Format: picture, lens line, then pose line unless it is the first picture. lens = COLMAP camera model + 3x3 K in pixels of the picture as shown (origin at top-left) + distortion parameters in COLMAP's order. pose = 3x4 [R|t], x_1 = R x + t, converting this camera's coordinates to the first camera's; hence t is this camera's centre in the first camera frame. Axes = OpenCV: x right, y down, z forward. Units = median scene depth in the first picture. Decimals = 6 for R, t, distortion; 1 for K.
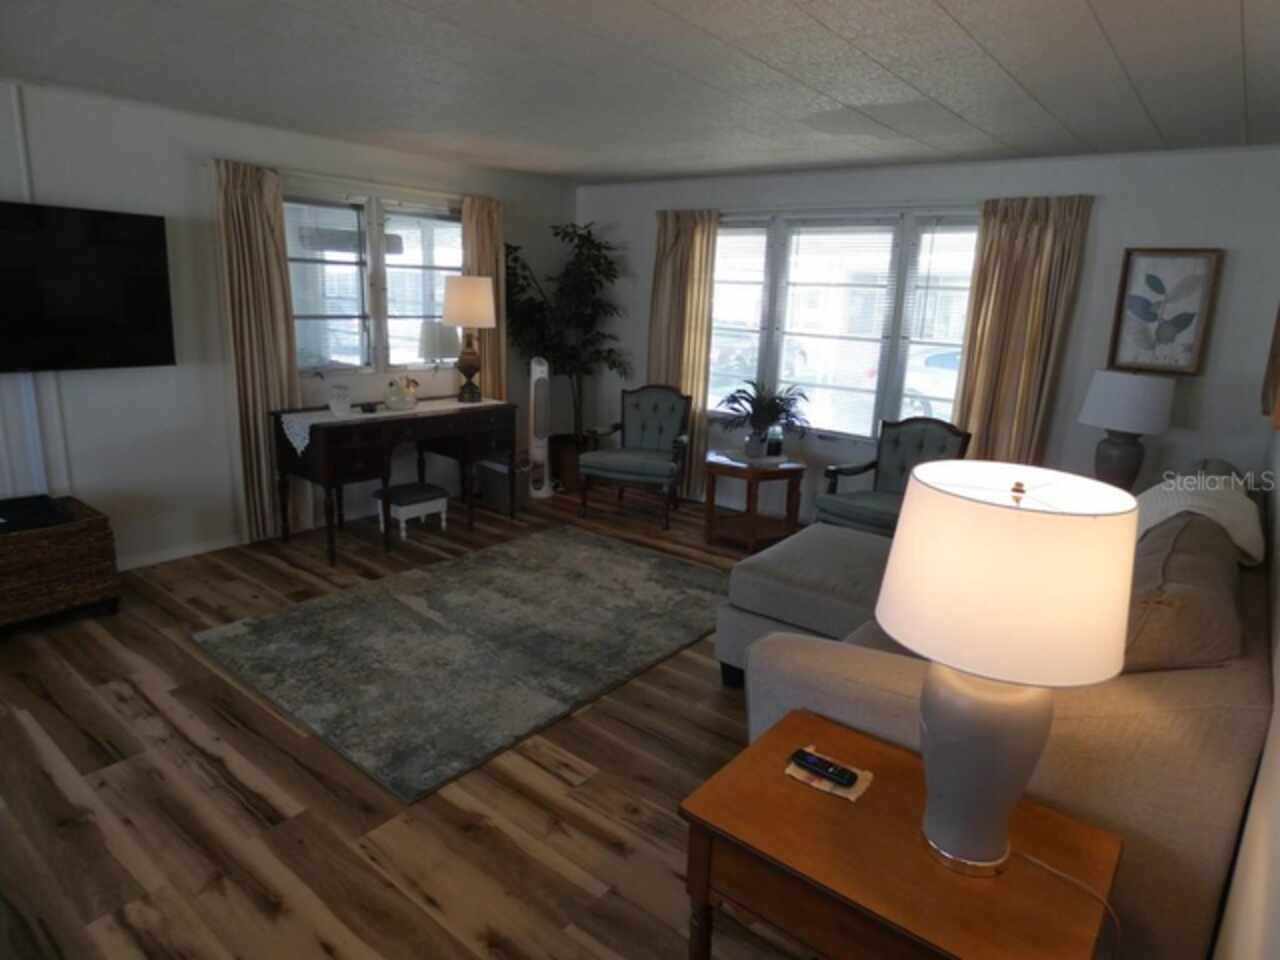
lens RADIAL K [[763.5, 0, 639.7], [0, 763.5, 471.3], [0, 0, 1]] dist [-0.010698, 0.004617]
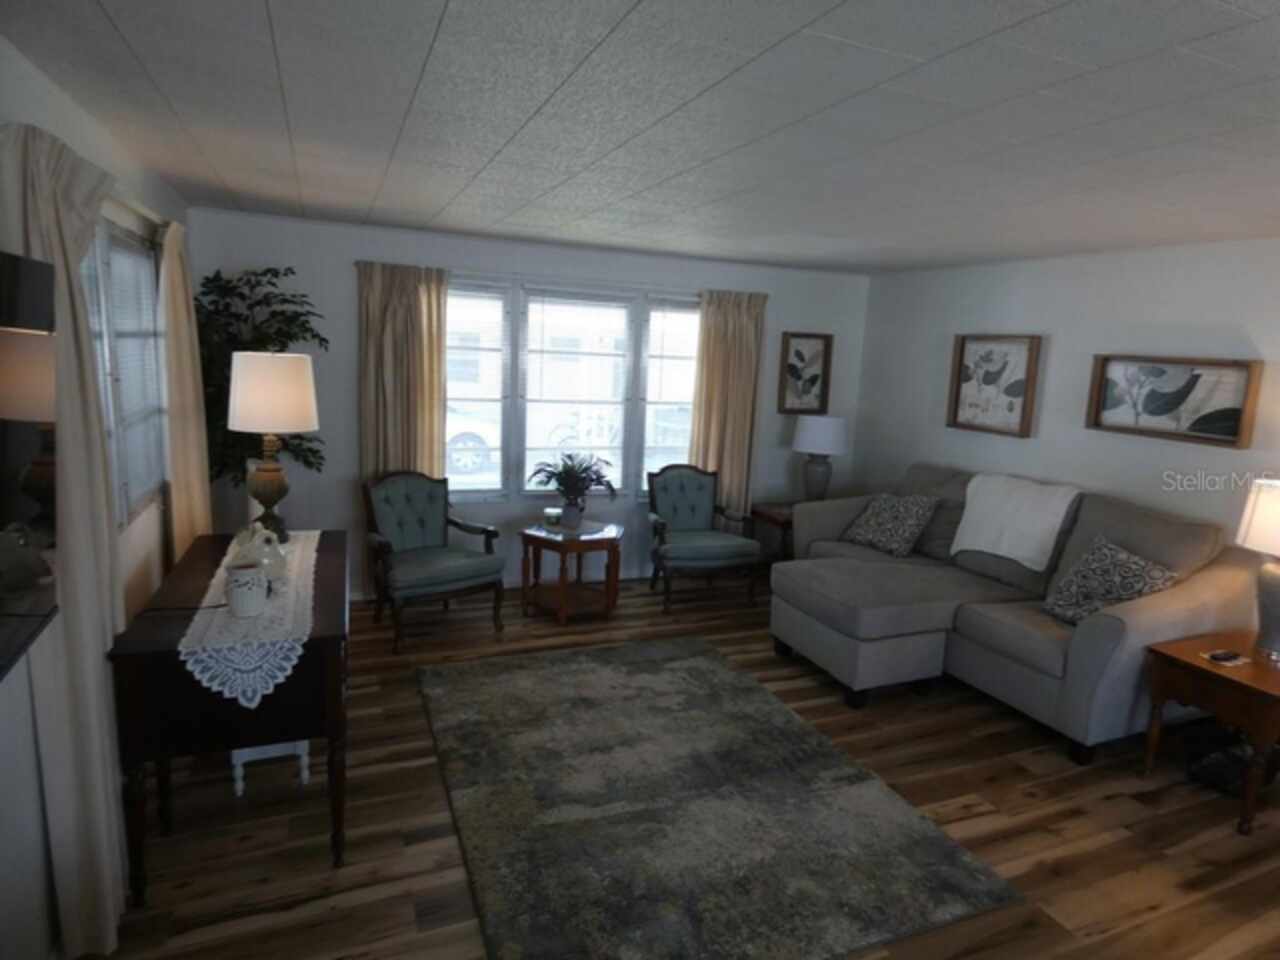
lens RADIAL K [[763.5, 0, 642.8], [0, 763.5, 485.7], [0, 0, 1]] dist [-0.010698, 0.004617]
pose [[0.475694, -0.181208, 0.860743, -0.818454], [0.171679, 0.978858, 0.111194, -0.208441], [-0.862694, 0.094877, 0.496746, 0.514530]]
